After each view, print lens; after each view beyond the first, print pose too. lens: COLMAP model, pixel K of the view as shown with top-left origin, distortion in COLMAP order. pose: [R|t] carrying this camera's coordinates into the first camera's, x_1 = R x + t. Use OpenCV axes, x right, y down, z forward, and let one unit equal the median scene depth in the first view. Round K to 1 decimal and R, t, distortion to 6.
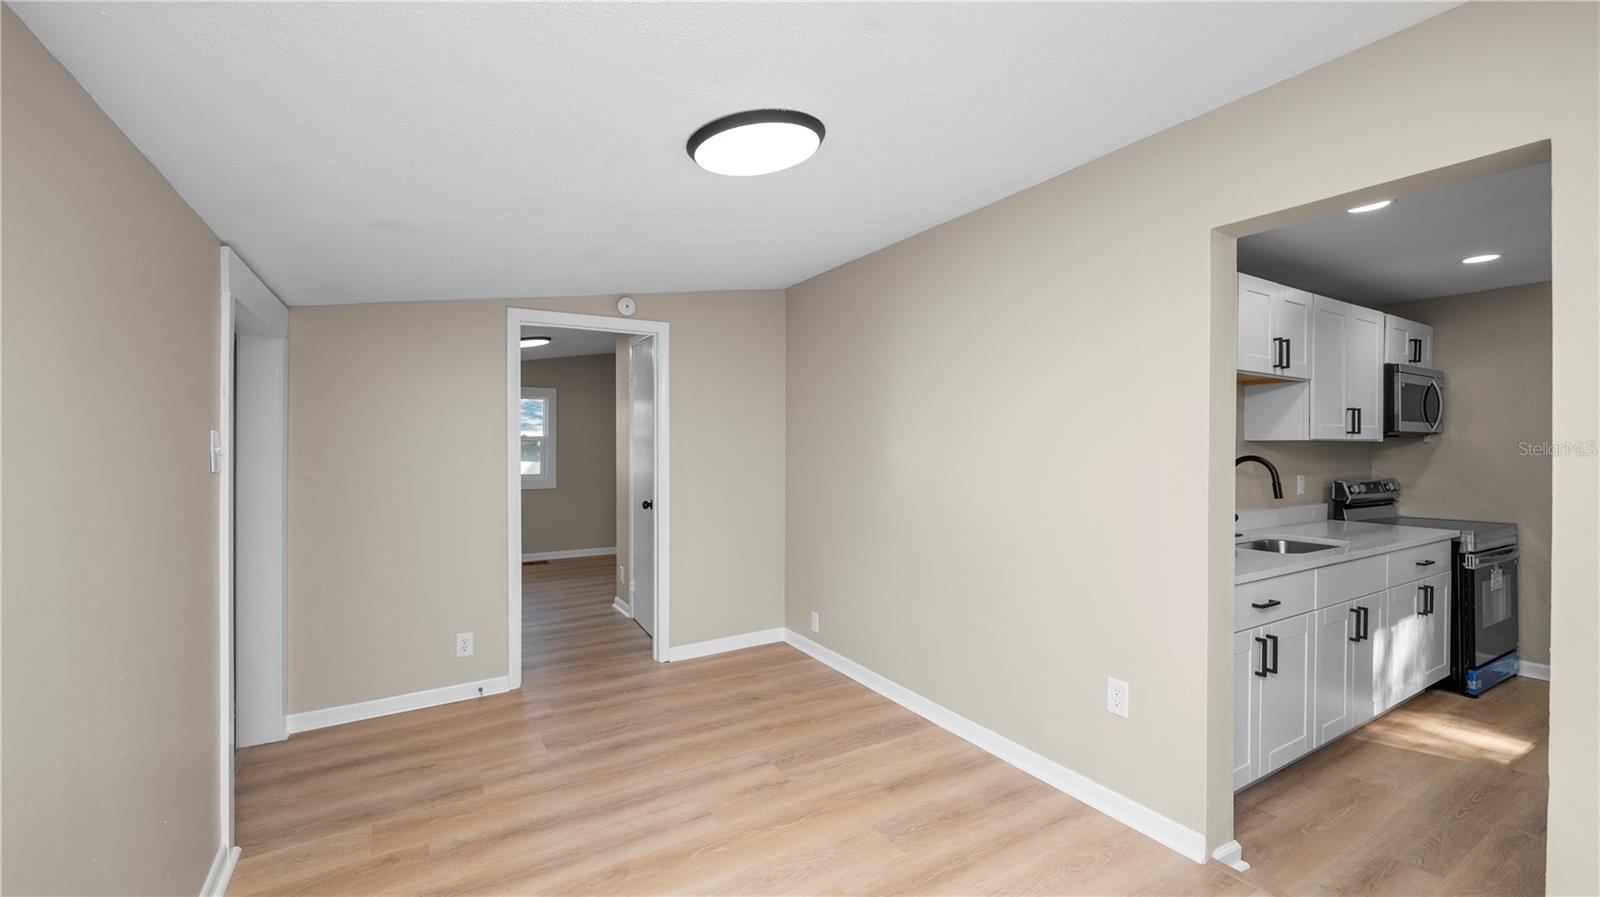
lens RADIAL K [[655.5, 0, 796.8], [0, 655.5, 448.7], [0, 0, 1]] dist [-0.011925, 0.001029]
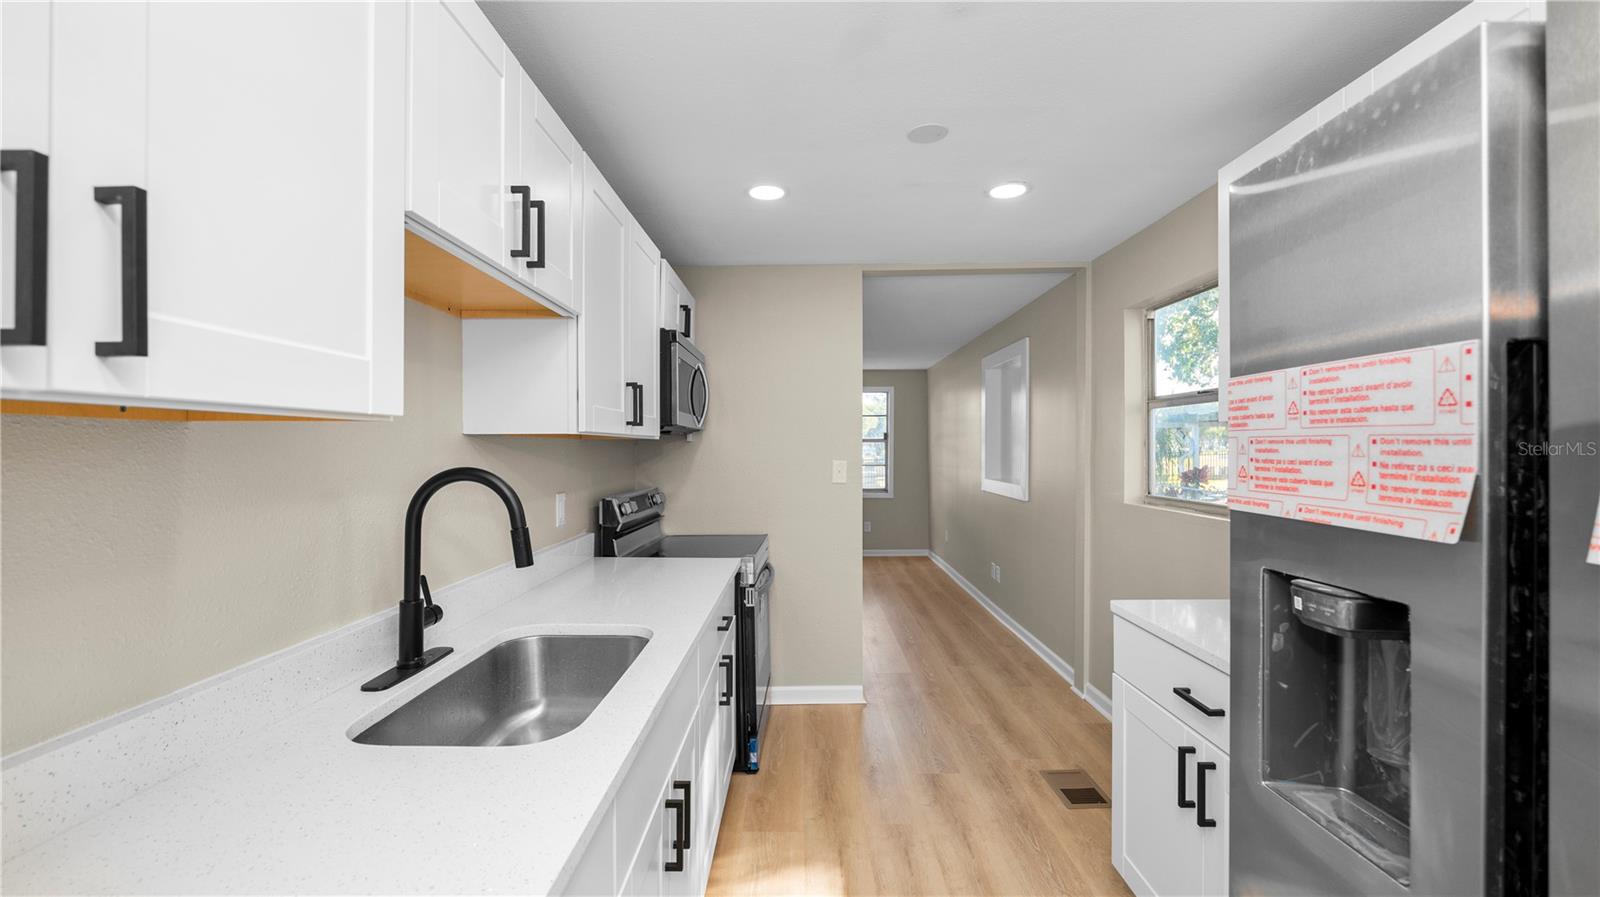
lens RADIAL K [[655.5, 0, 791.8], [0, 655.5, 452.7], [0, 0, 1]] dist [-0.011925, 0.001029]
pose [[0.531153, -0.008616, 0.847232, 0.298458], [0.005971, 0.999962, 0.006425, -0.000377], [-0.847255, 0.001646, 0.531184, 0.395729]]
